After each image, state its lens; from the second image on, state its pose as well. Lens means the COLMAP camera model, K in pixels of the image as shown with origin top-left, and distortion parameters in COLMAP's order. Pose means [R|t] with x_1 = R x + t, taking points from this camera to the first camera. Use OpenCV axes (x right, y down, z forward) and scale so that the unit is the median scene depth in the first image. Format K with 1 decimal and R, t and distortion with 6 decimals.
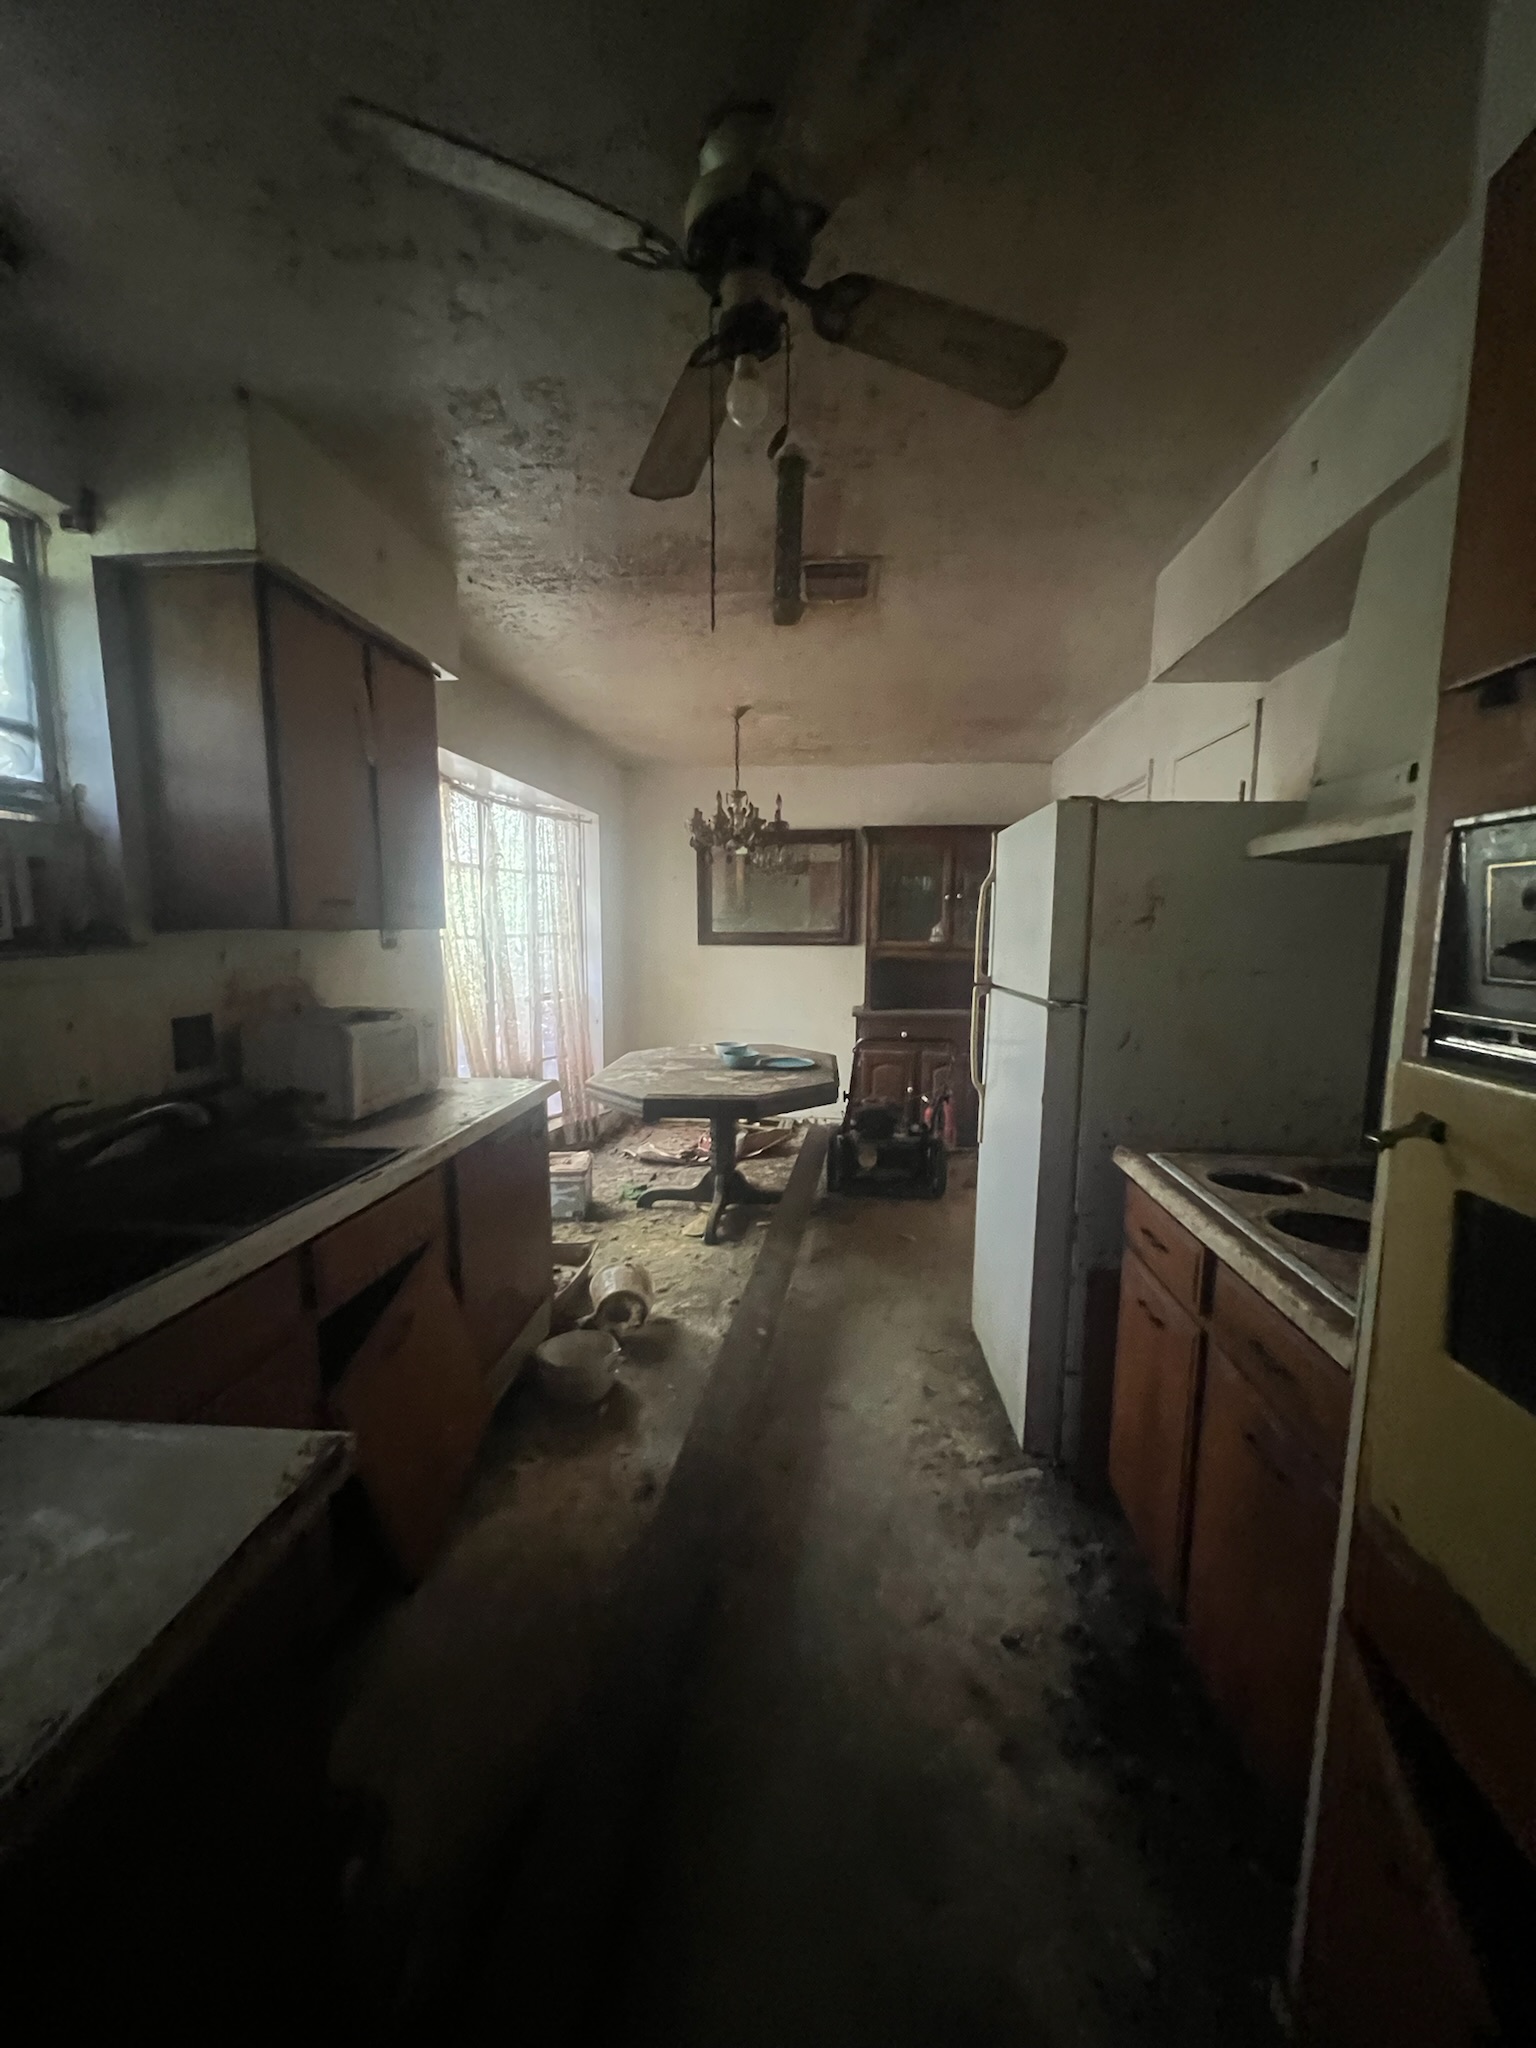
lens RADIAL K [[815.6, 0, 758.8], [0, 815.6, 1027.2], [0, 0, 1]] dist [-0.000913, -0.000265]
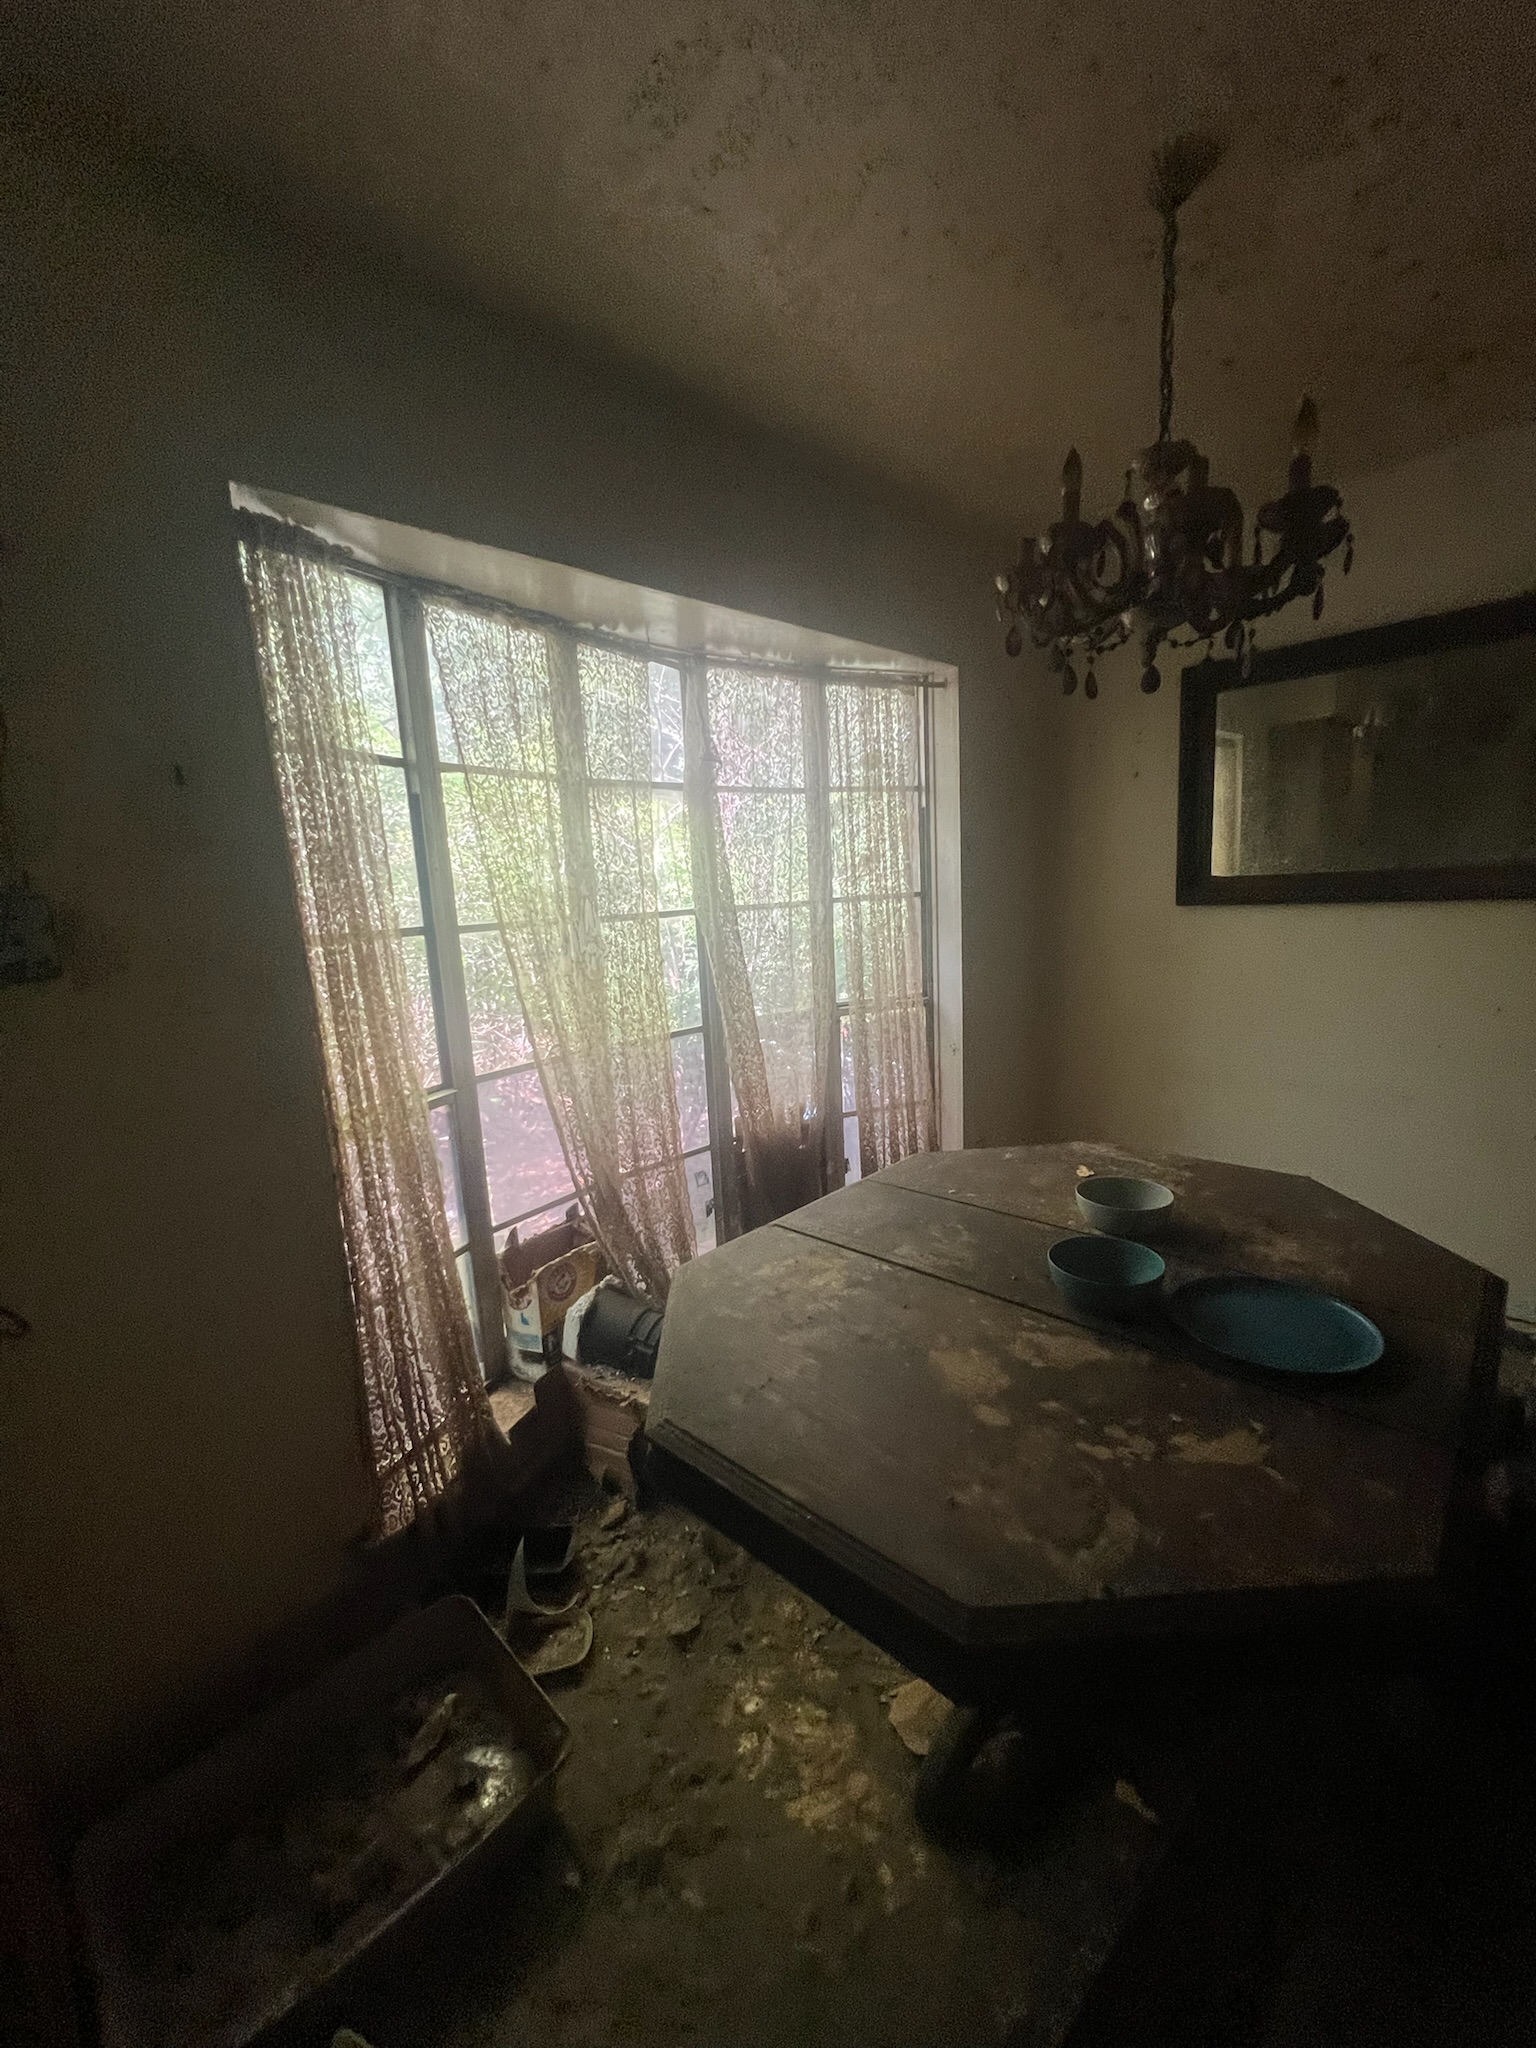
lens RADIAL K [[815.6, 0, 773.6], [0, 815.6, 1028.8], [0, 0, 1]] dist [-0.000913, -0.000265]
pose [[0.777047, 0.057470, -0.626813, 0.098022], [-0.021514, 0.997666, 0.064802, -0.098102], [0.629075, -0.036869, 0.776470, 0.865241]]
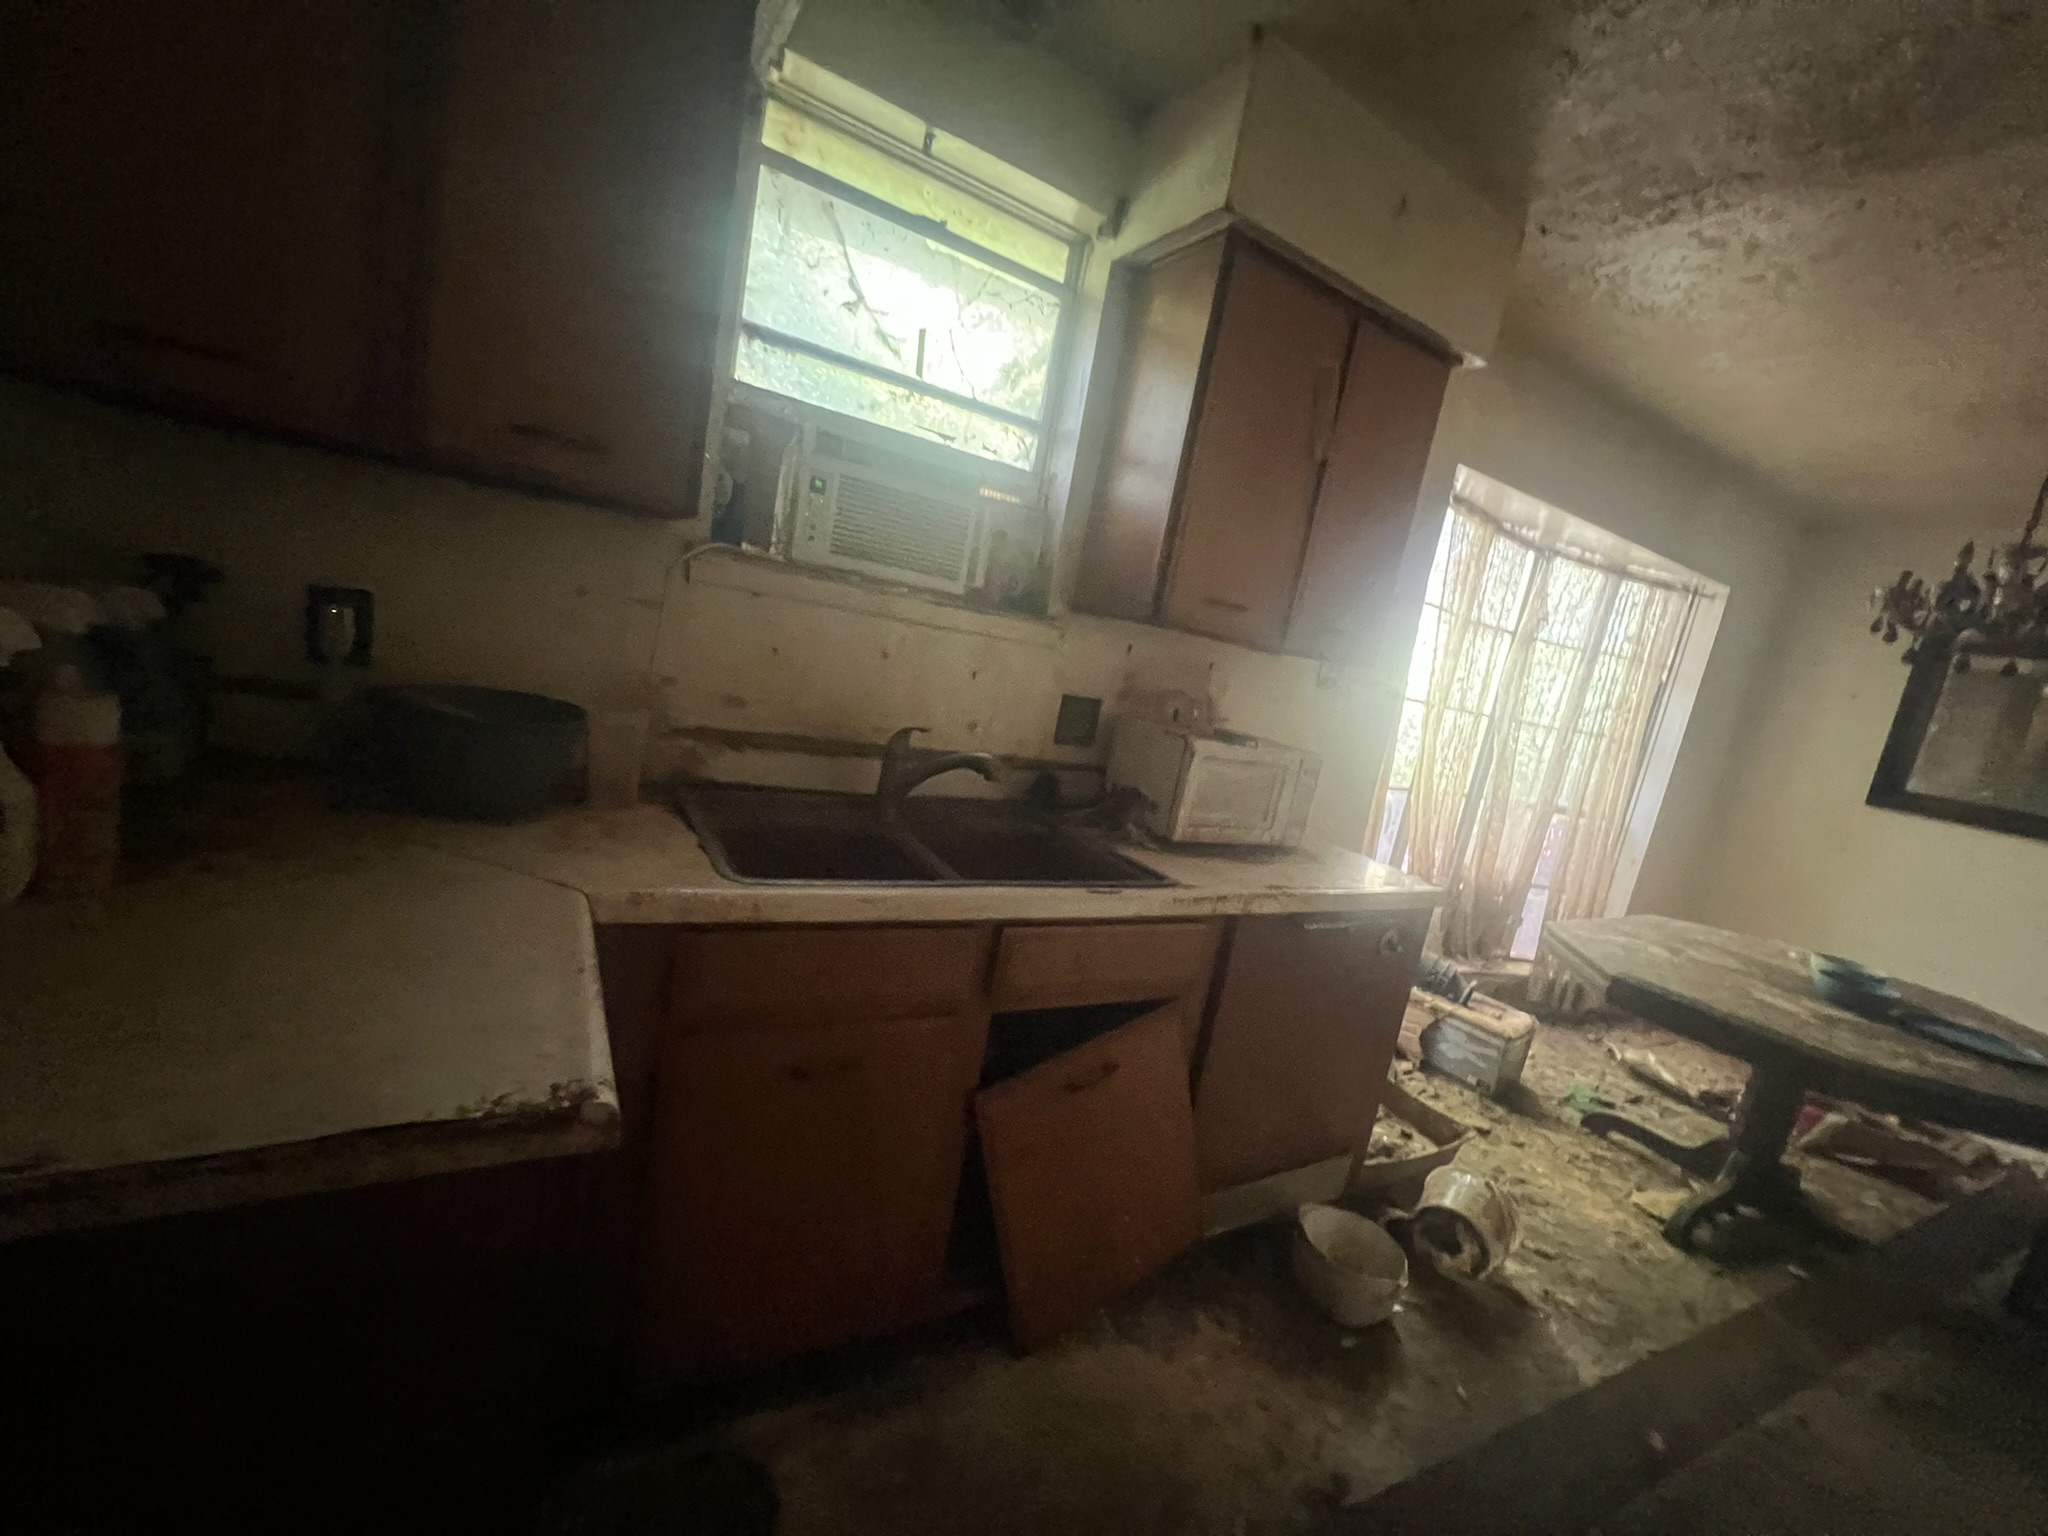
lens RADIAL K [[815.6, 0, 1026.7], [0, 815.6, 768.2], [0, 0, 1]] dist [-0.000913, -0.000265]
pose [[0.578526, 0.237095, -0.780444, 0.068507], [-0.280627, 0.956266, 0.082486, 0.005175], [0.765869, 0.171294, 0.619760, 0.203108]]
